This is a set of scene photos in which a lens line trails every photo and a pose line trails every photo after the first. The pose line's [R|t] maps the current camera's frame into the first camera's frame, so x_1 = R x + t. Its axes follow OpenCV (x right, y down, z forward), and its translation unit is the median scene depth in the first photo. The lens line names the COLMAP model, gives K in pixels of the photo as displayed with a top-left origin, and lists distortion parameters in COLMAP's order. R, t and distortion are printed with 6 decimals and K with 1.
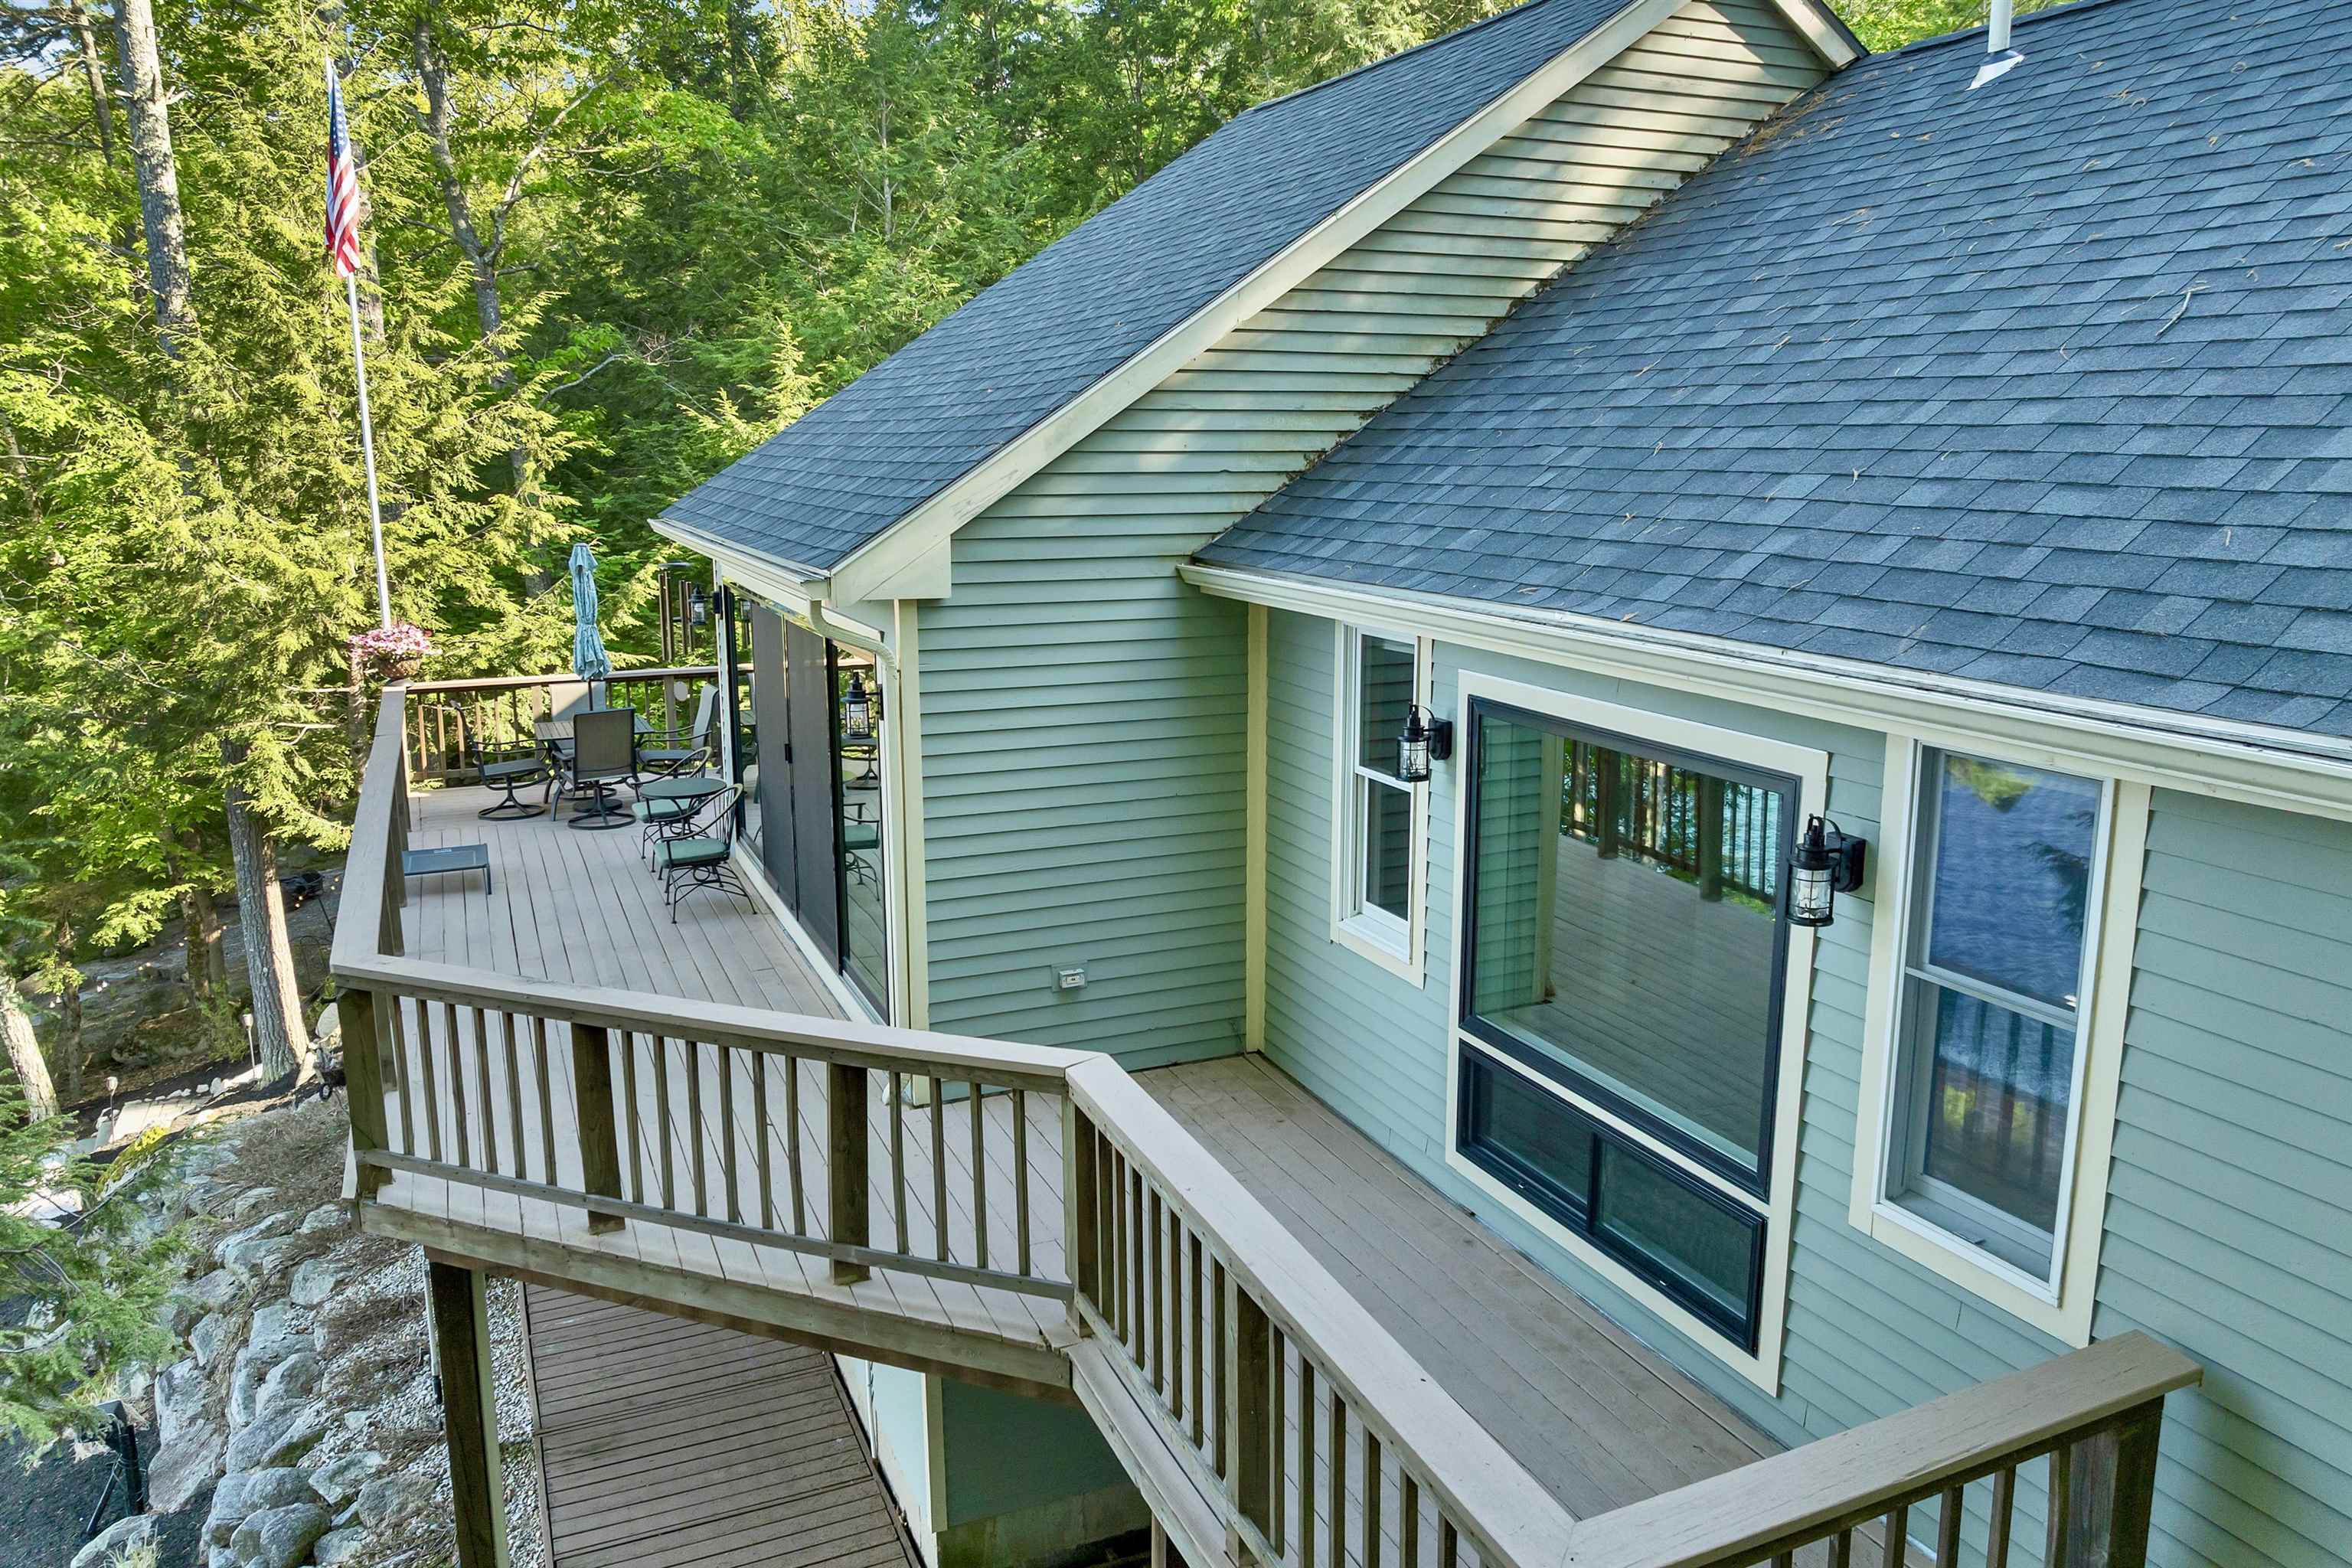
lens RADIAL K [[1683.5, 0, 1180.1], [0, 1683.5, 791.9], [0, 0, 1]] dist [-0.029032, -0.006834]
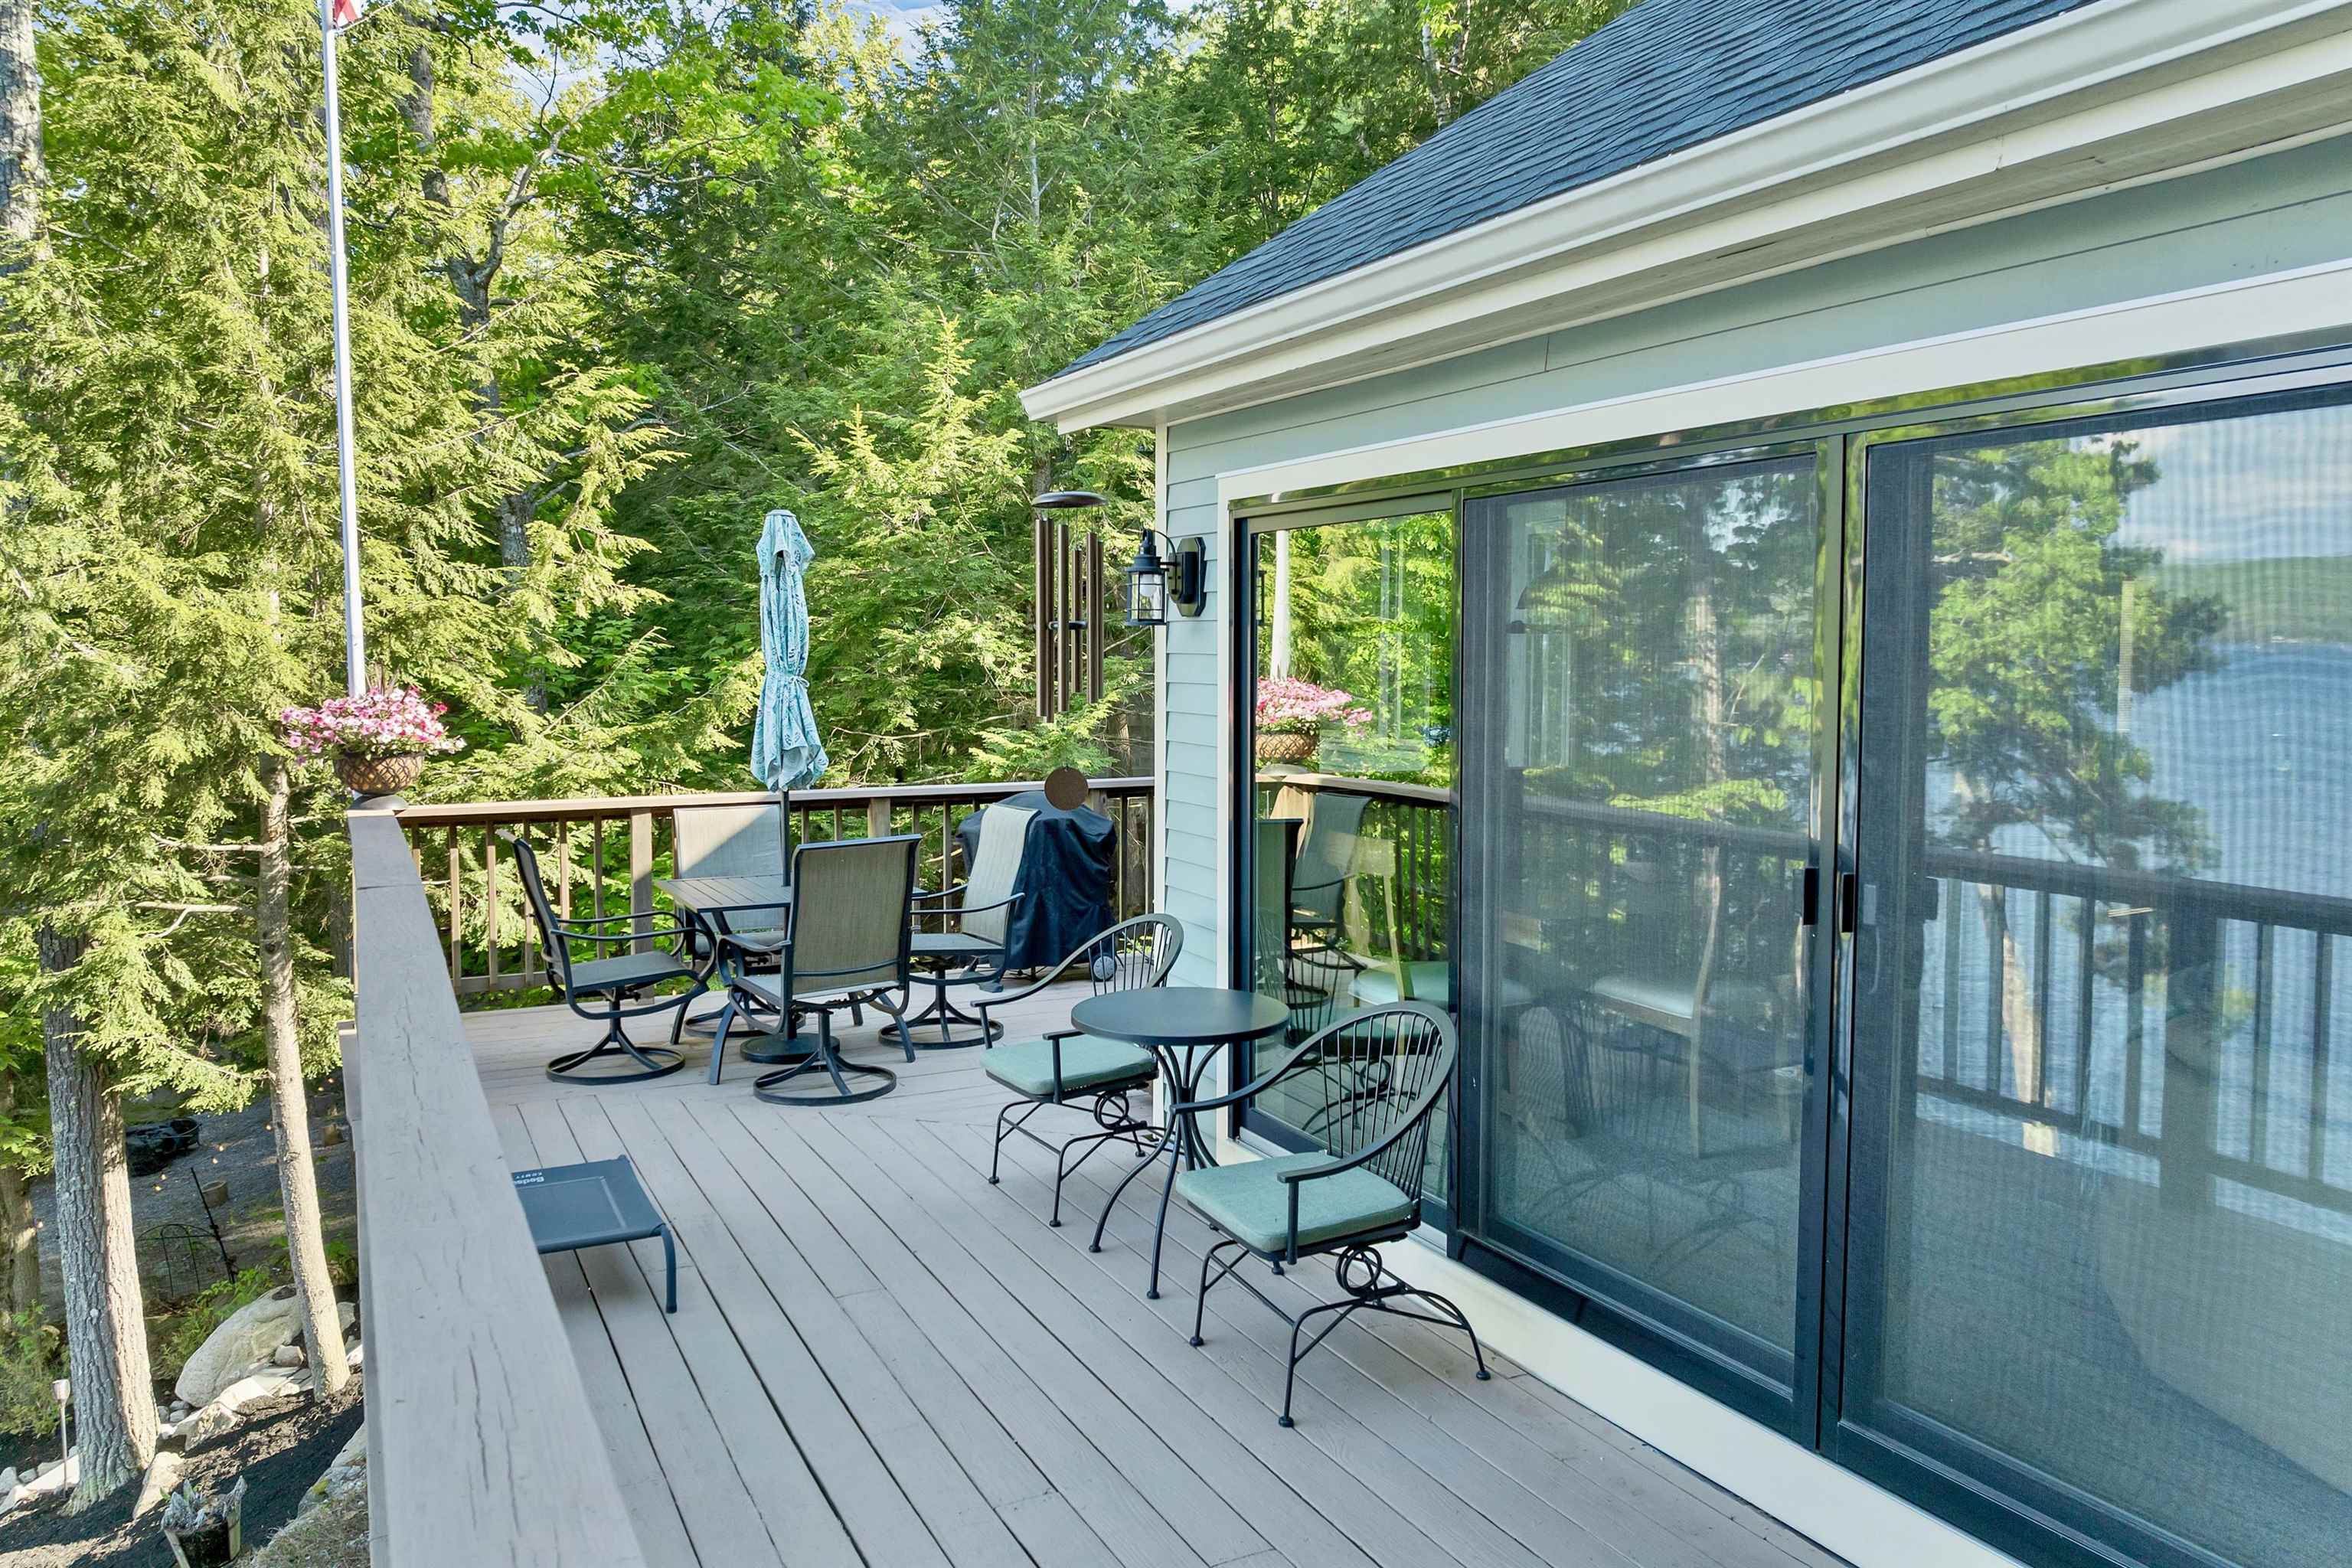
lens RADIAL K [[1683.5, 0, 1174.6], [0, 1683.5, 773.4], [0, 0, 1]] dist [-0.029032, -0.006834]
pose [[0.998462, -0.002156, 0.055403, -0.198155], [0.009511, 0.991091, -0.132850, -0.003835], [-0.054623, 0.133172, 0.989586, 0.373919]]
